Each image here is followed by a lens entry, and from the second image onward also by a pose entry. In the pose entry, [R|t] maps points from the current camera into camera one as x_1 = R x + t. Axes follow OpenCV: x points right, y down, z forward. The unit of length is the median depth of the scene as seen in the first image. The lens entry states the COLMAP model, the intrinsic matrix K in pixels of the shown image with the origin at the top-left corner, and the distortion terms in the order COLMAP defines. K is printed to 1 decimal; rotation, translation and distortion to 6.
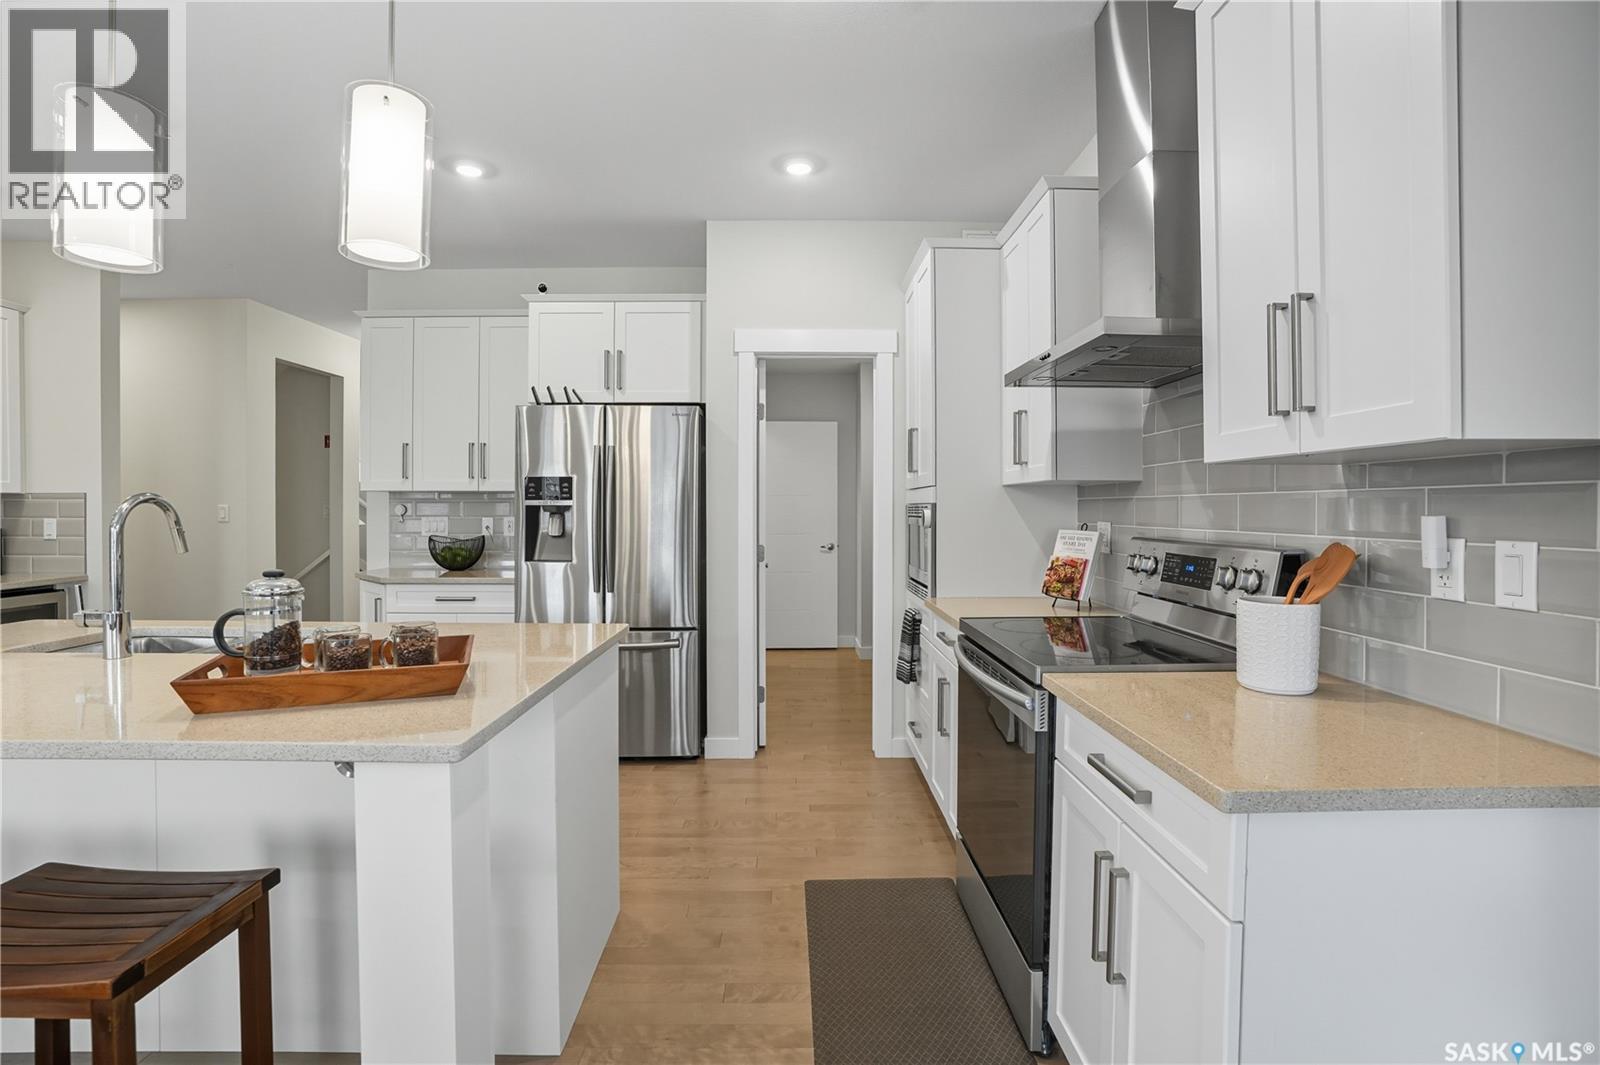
lens RADIAL K [[751.1, 0, 803.9], [0, 751.1, 516.3], [0, 0, 1]] dist [-0.042144, 0.000594]
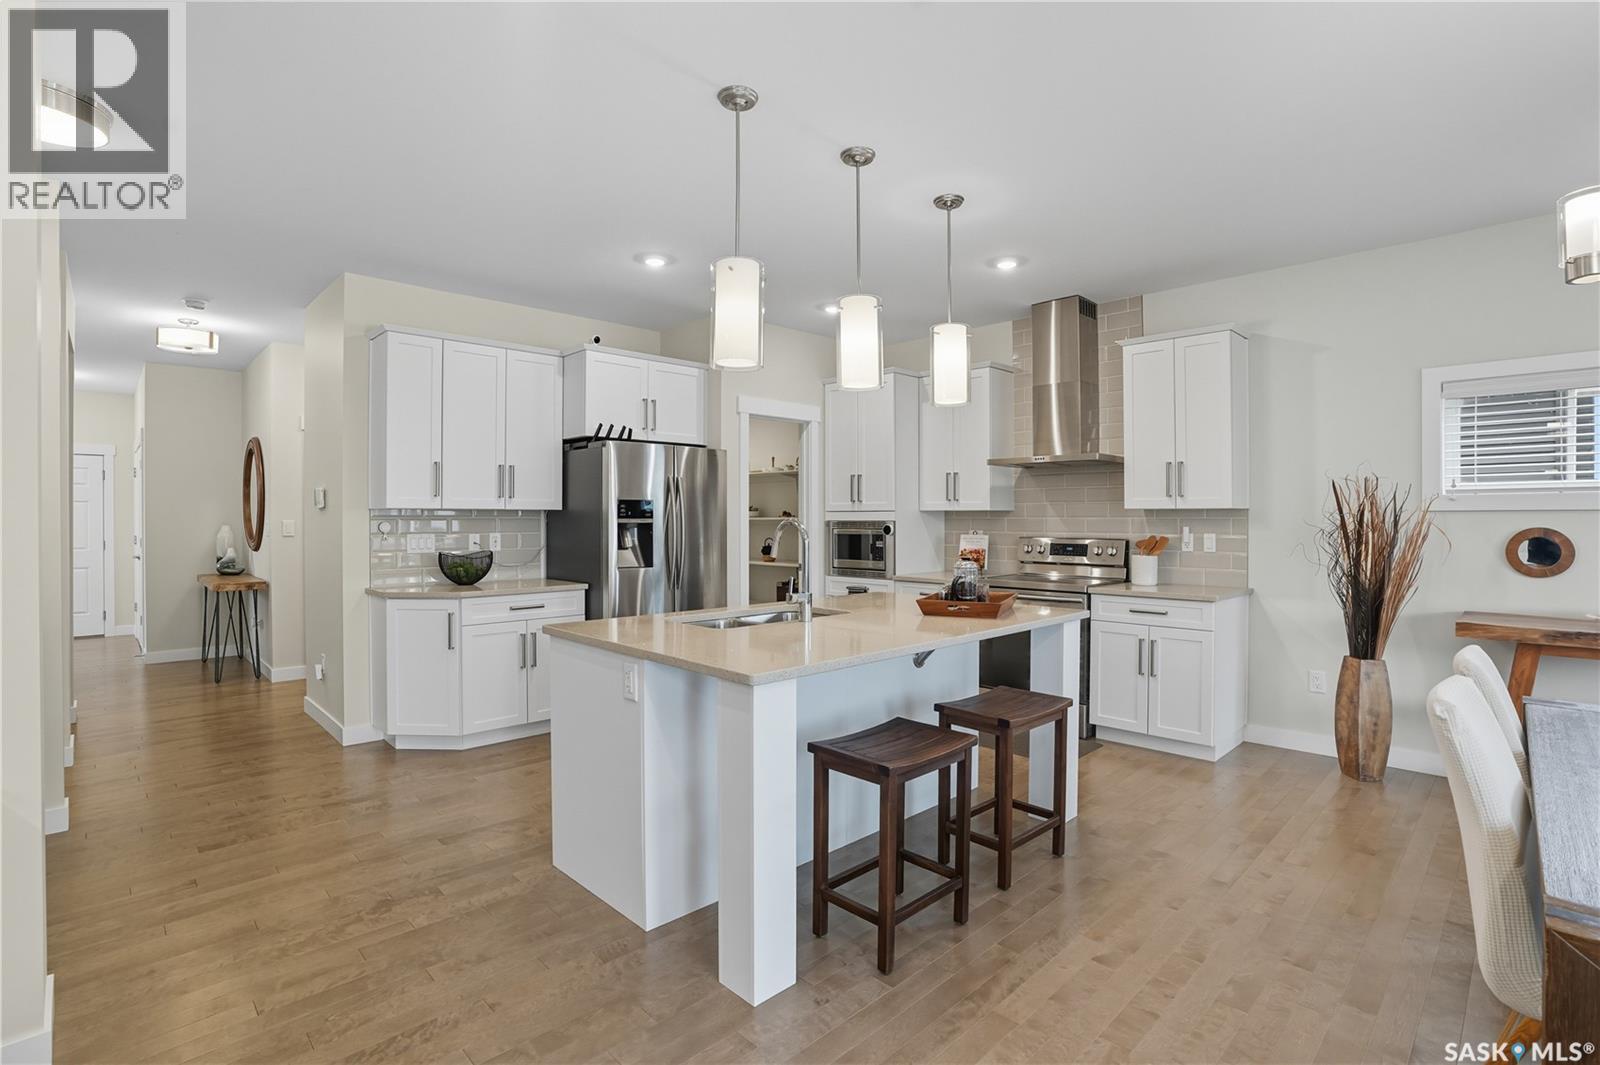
lens RADIAL K [[751.1, 0, 802.6], [0, 751.1, 525.6], [0, 0, 1]] dist [-0.042144, 0.000594]
pose [[0.724216, -0.007496, 0.689533, -0.941443], [0.009100, 0.999958, 0.001313, -0.008650], [-0.689513, 0.005324, 0.724254, -0.089661]]
